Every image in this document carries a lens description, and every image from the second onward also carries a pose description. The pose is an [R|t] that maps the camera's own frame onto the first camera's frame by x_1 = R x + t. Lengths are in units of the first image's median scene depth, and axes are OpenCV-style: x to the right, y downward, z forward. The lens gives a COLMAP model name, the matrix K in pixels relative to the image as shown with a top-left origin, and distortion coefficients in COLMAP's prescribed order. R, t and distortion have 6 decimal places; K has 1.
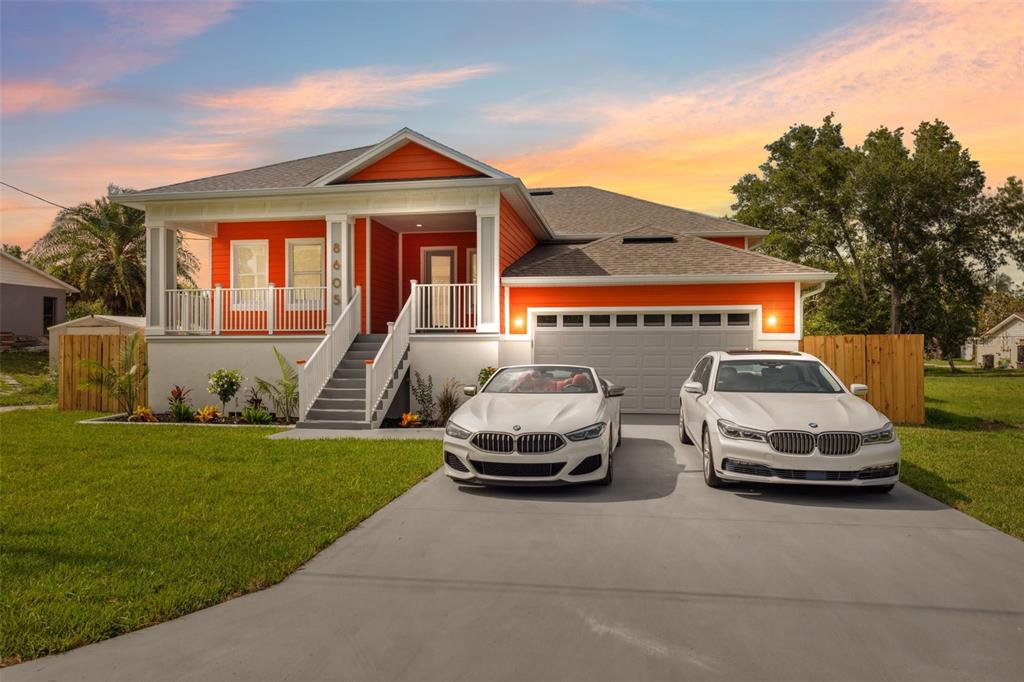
lens RADIAL K [[686.4, 0, 509.8], [0, 686.4, 346.1], [0, 0, 1]] dist [-0.005438, -0.003105]
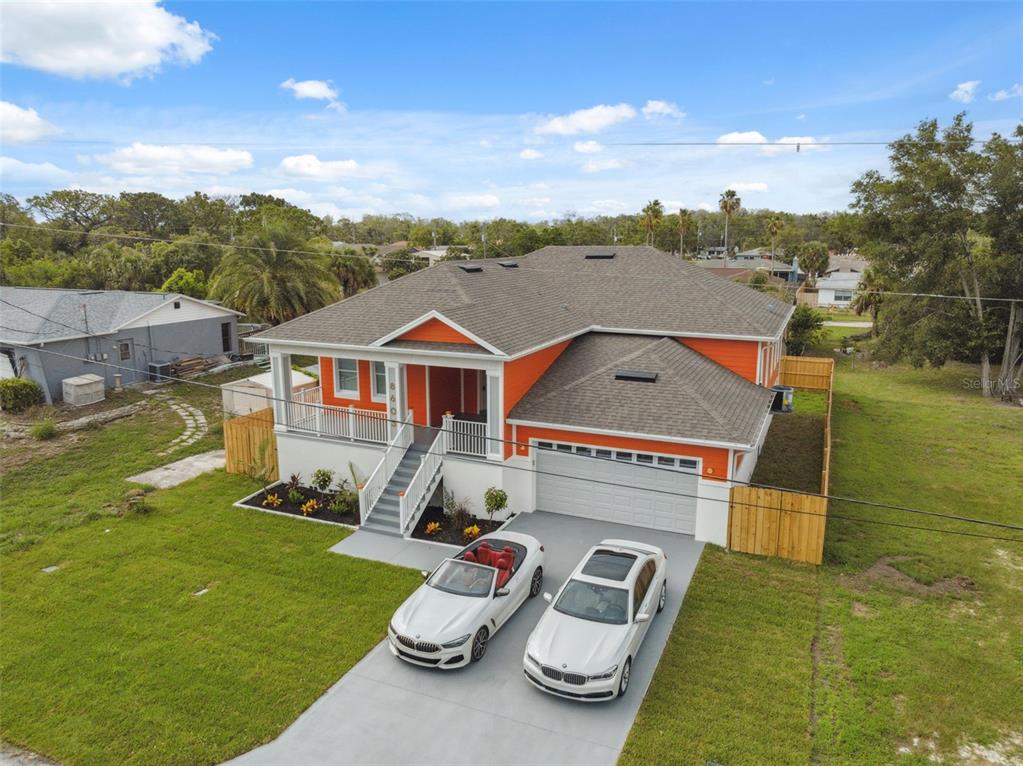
lens RADIAL K [[722.5, 0, 508.6], [0, 722.5, 378.2], [0, 0, 1]] dist [-0.038350, -0.002424]
pose [[0.968867, 0.050620, -0.242353, 0.324393], [-0.001851, 0.980330, 0.197358, -0.450533], [0.247576, -0.190765, 0.949903, -0.309583]]
